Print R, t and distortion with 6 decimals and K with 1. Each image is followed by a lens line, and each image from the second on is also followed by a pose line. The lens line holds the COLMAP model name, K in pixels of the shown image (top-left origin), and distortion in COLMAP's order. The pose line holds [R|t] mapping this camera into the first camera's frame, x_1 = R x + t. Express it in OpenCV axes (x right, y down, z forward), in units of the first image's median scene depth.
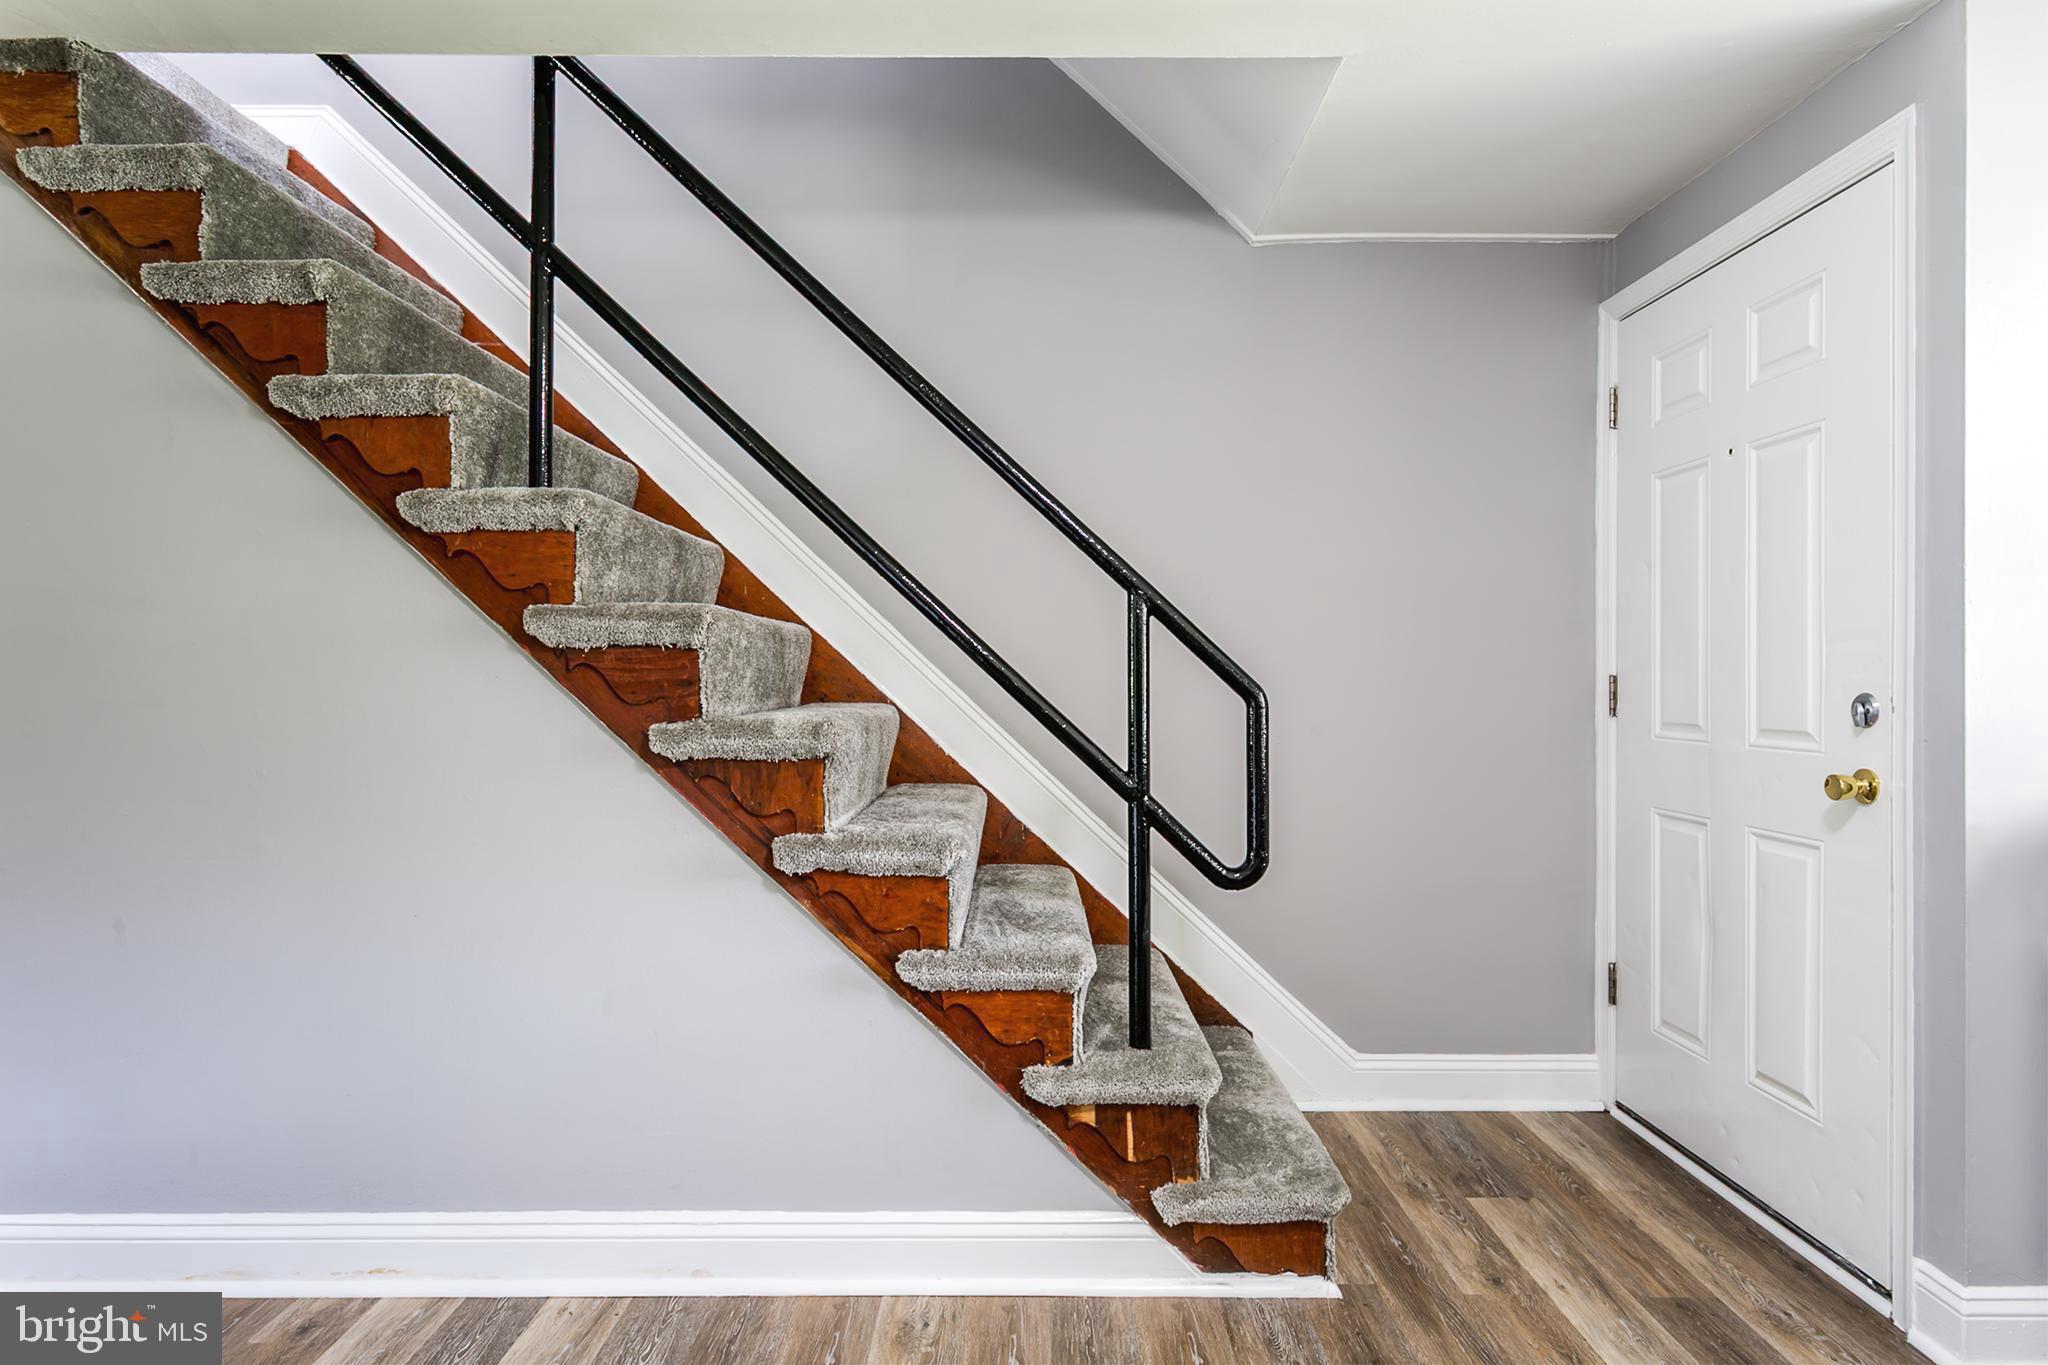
lens RADIAL K [[1154.5, 0, 1024.0], [0, 1154.5, 682.5], [0, 0, 1]] dist [-0.000269, -0.000864]
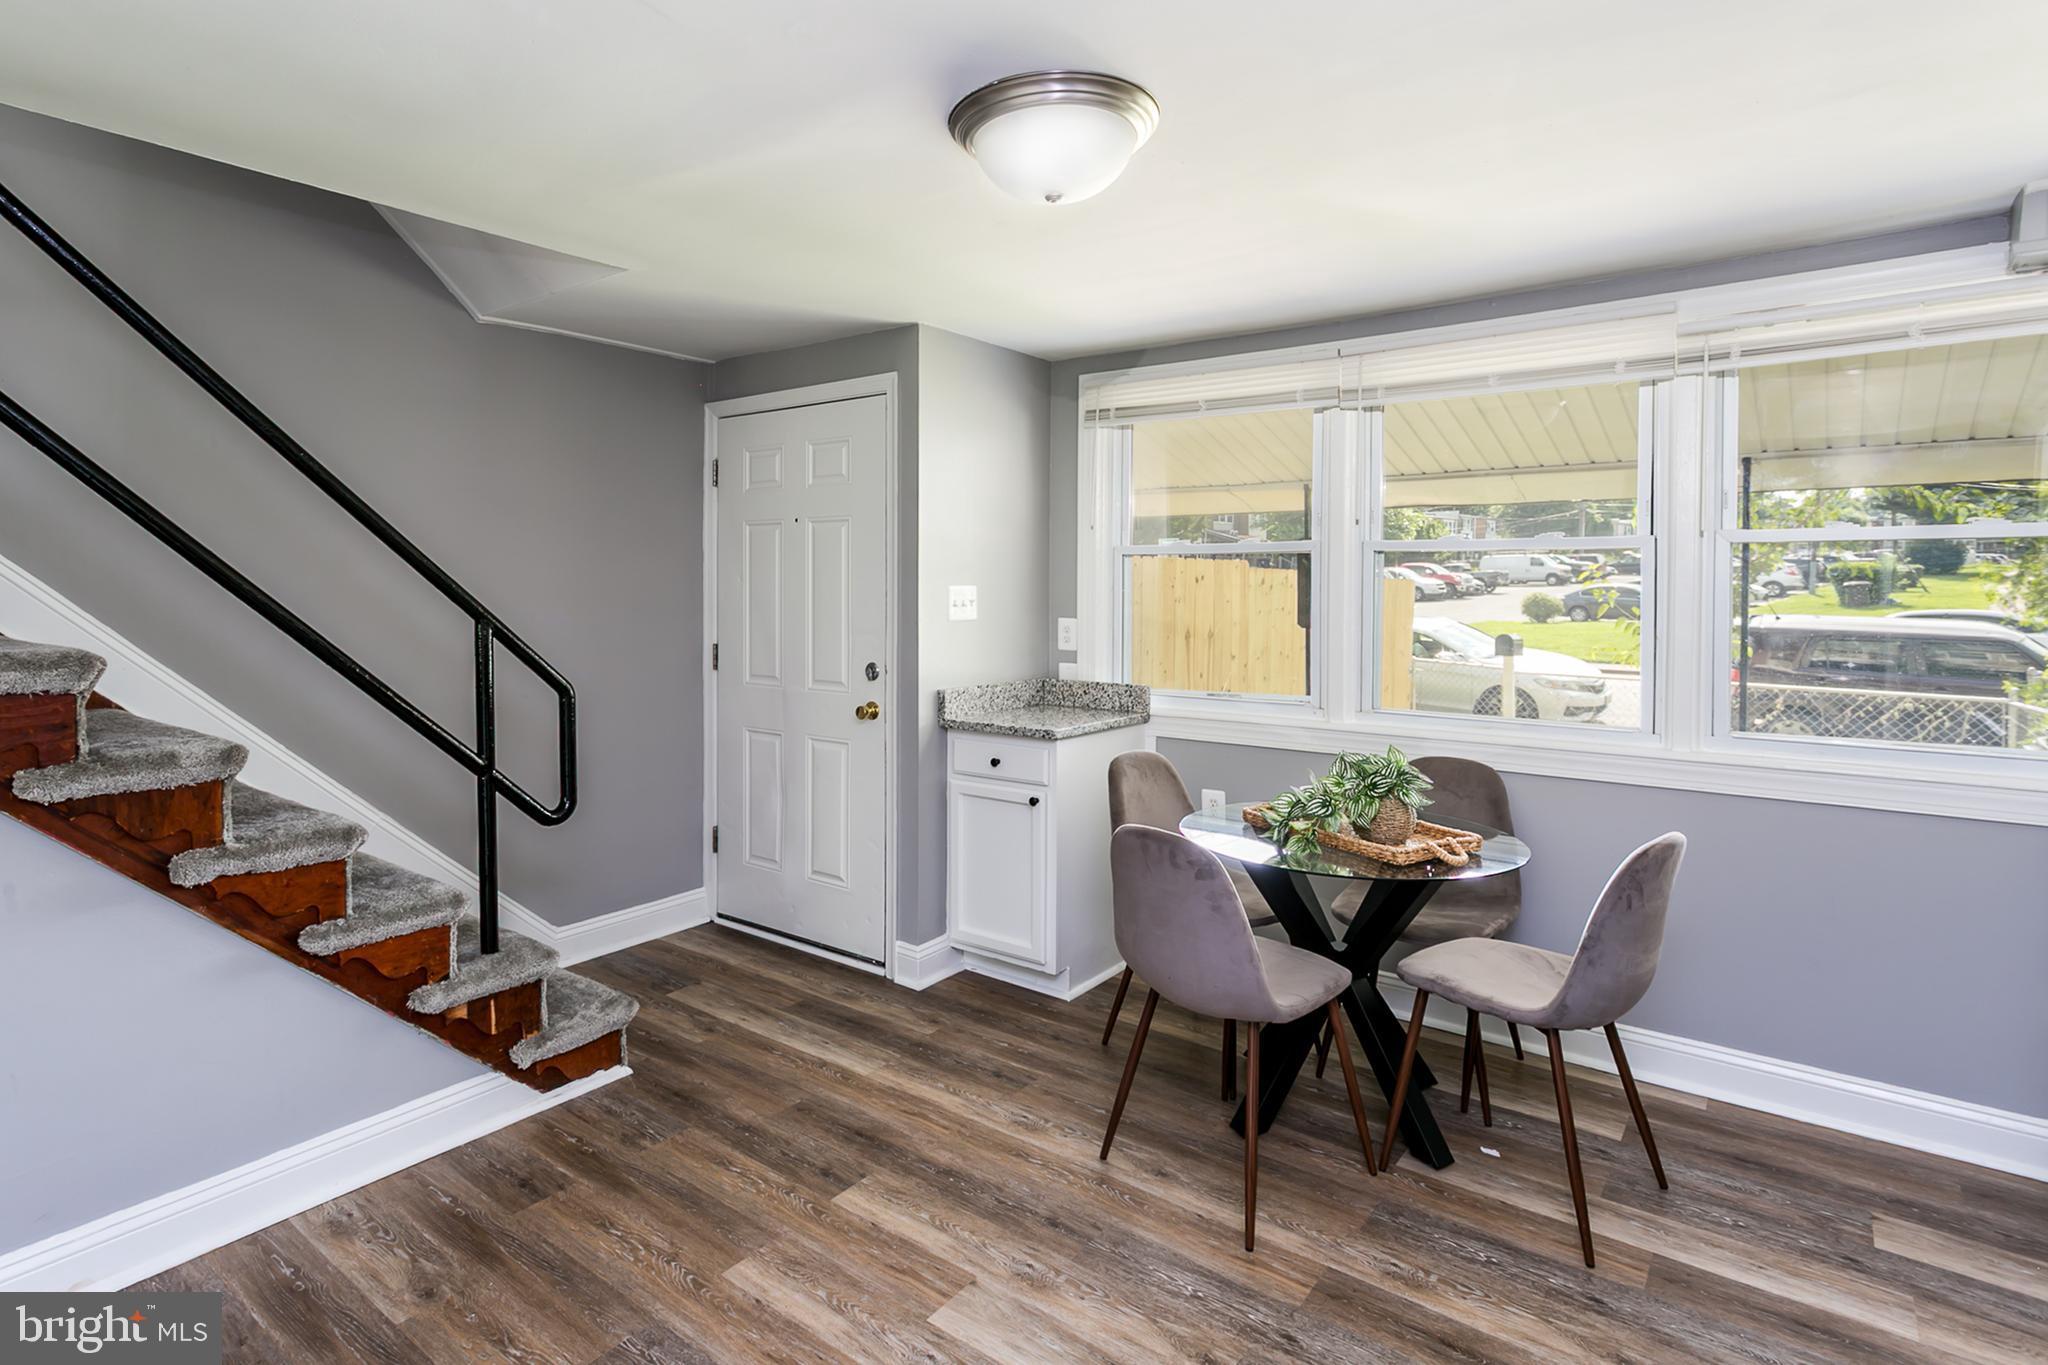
lens RADIAL K [[1027.9, 0, 1034.1], [0, 1027.9, 609.1], [0, 0, 1]] dist [-0.001509, 0.000100]
pose [[0.588067, -0.020898, 0.808542, -0.510946], [-0.001254, 0.999641, 0.026750, -0.128491], [-0.808811, -0.016745, 0.587830, -0.238615]]
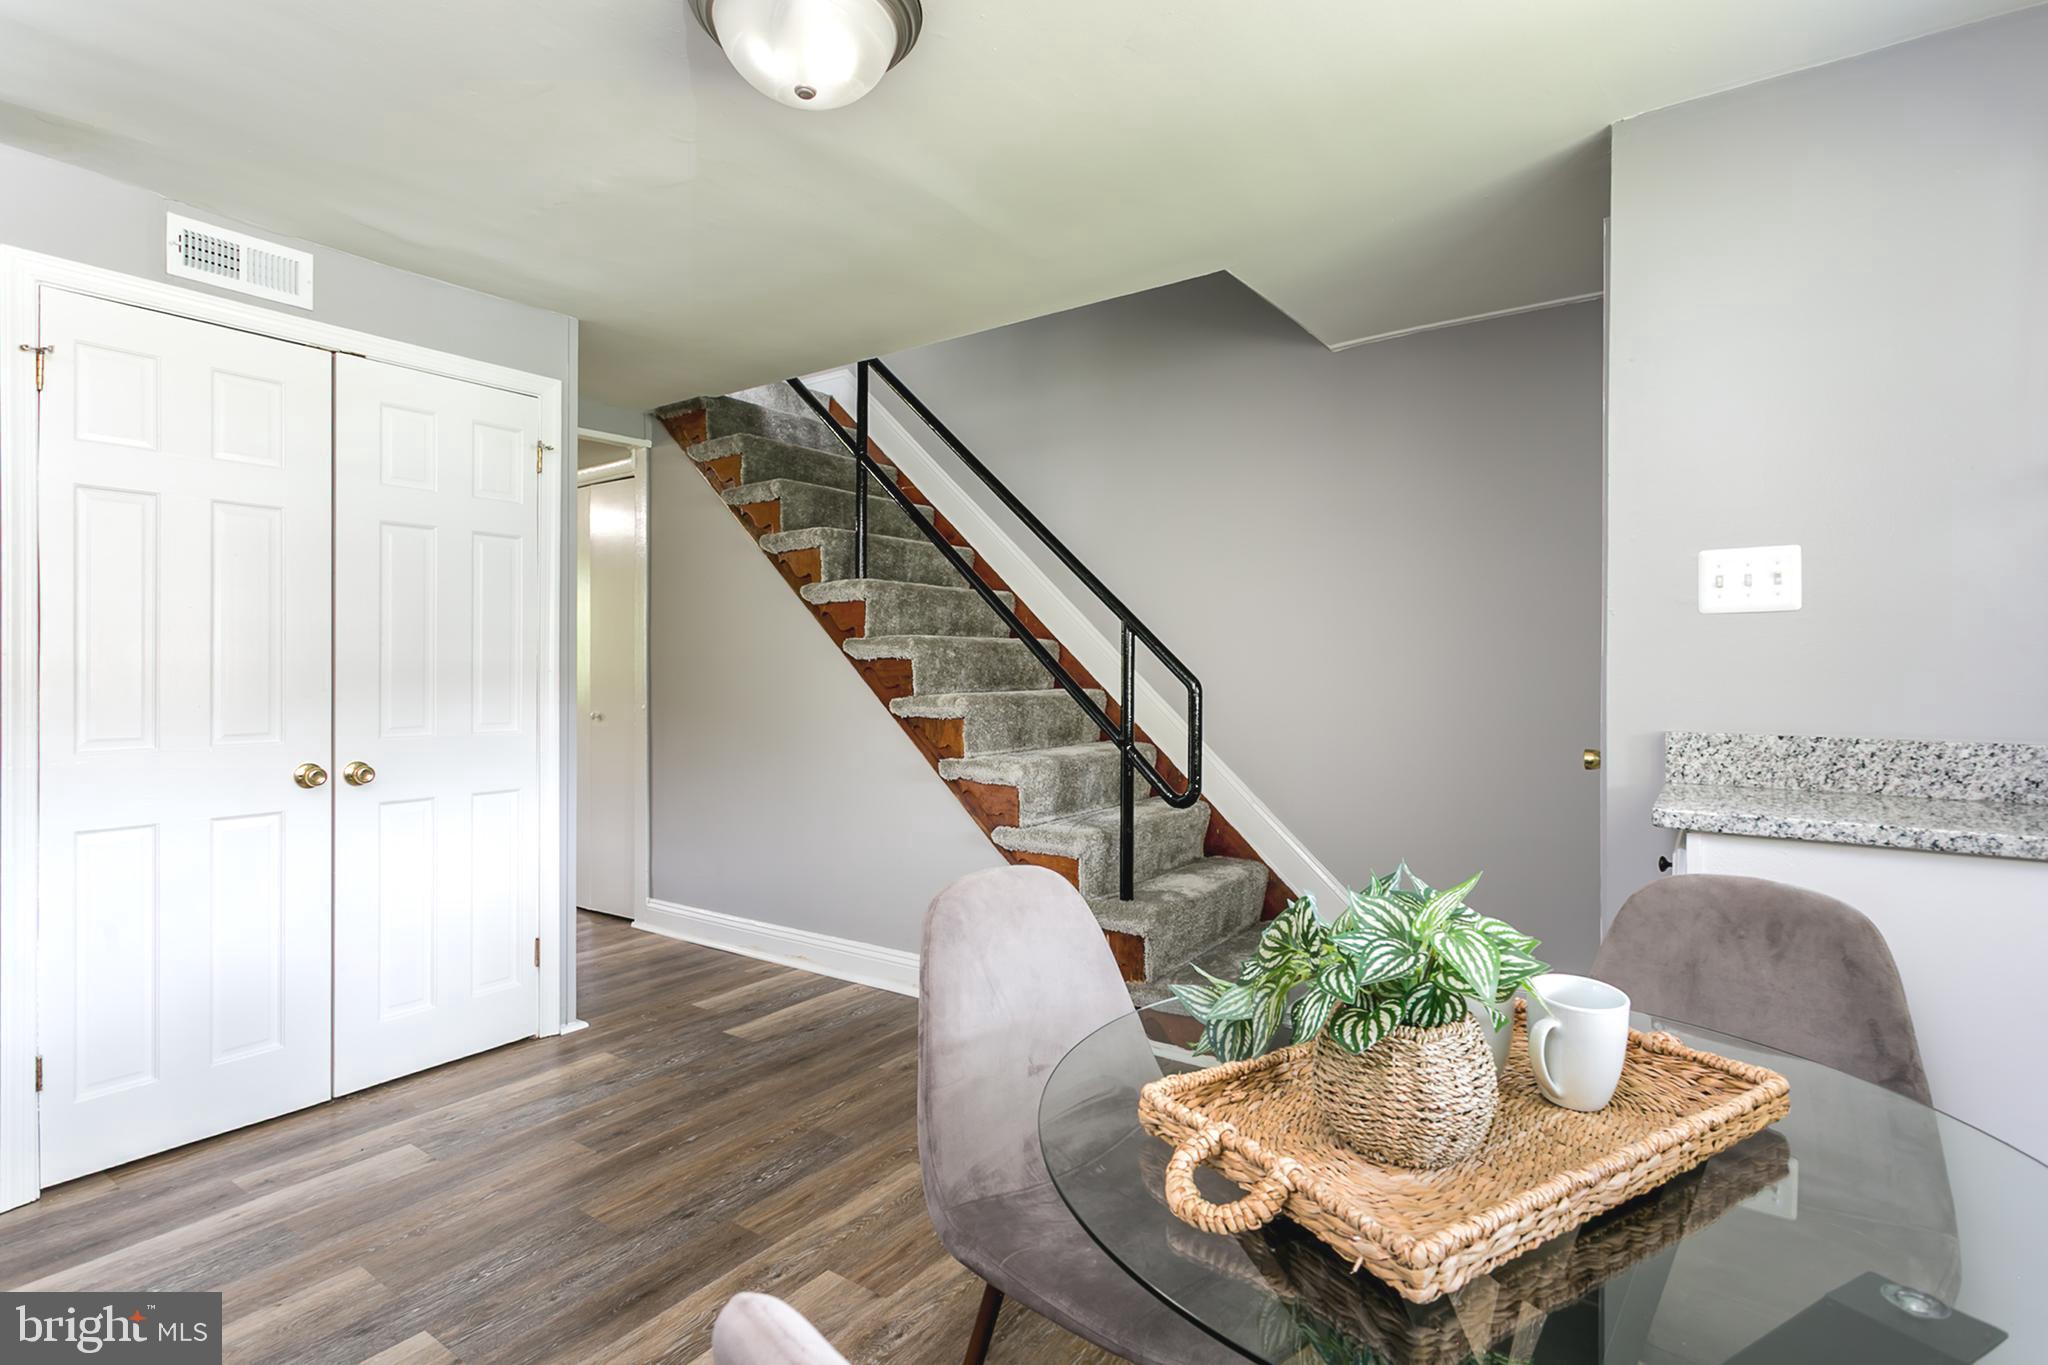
lens RADIAL K [[1019.5, 0, 1024.0], [0, 1019.5, 682.5], [0, 0, 1]] dist [-0.024235, -0.000031]
pose [[0.807700, 0.002785, -0.589587, 0.848613], [0.003343, 0.999951, 0.009303, -0.005564], [0.589584, -0.009485, 0.807651, -0.246787]]
